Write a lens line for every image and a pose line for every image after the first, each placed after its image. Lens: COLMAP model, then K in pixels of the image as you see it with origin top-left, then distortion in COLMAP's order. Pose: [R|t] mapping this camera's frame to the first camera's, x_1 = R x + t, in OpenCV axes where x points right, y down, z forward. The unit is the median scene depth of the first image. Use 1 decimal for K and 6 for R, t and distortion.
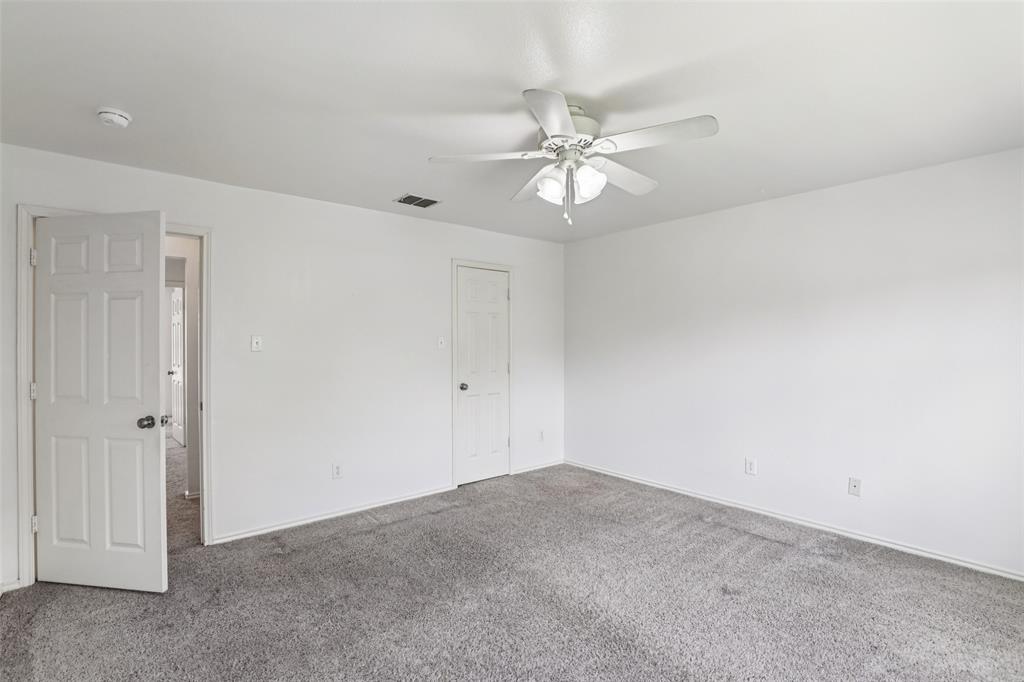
lens RADIAL K [[487.0, 0, 509.6], [0, 487.0, 348.1], [0, 0, 1]] dist [-0.003211, -0.000254]
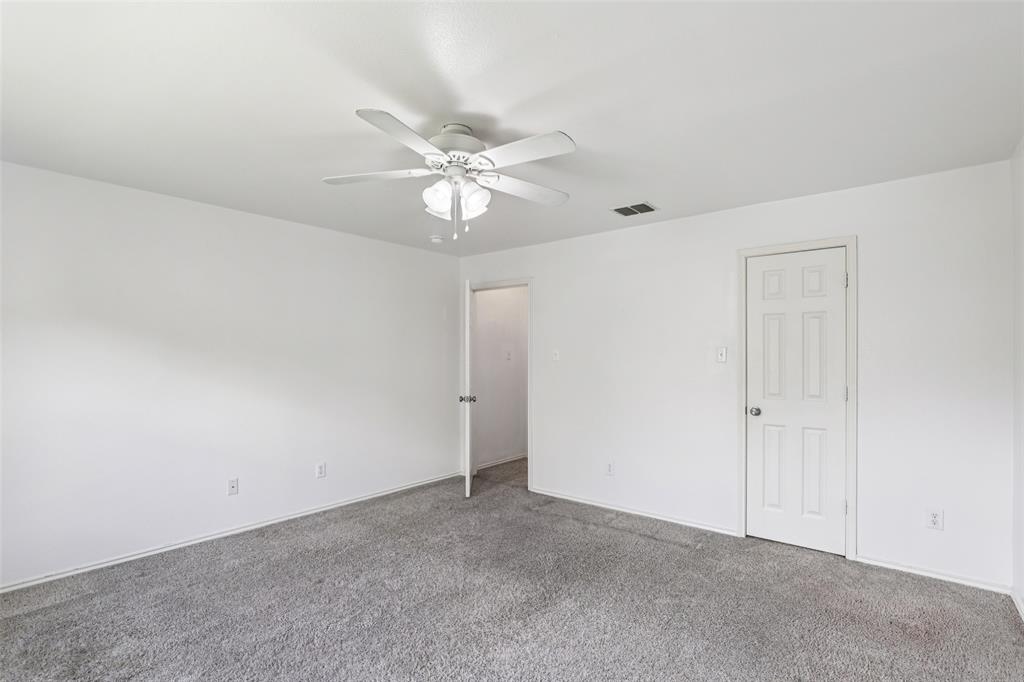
lens RADIAL K [[487.0, 0, 509.6], [0, 487.0, 348.1], [0, 0, 1]] dist [-0.003211, -0.000254]
pose [[0.187205, -0.003766, -0.982314, 0.711948], [-0.005701, 0.999972, -0.004920, -0.017806], [0.982304, 0.006521, 0.187178, 0.564177]]
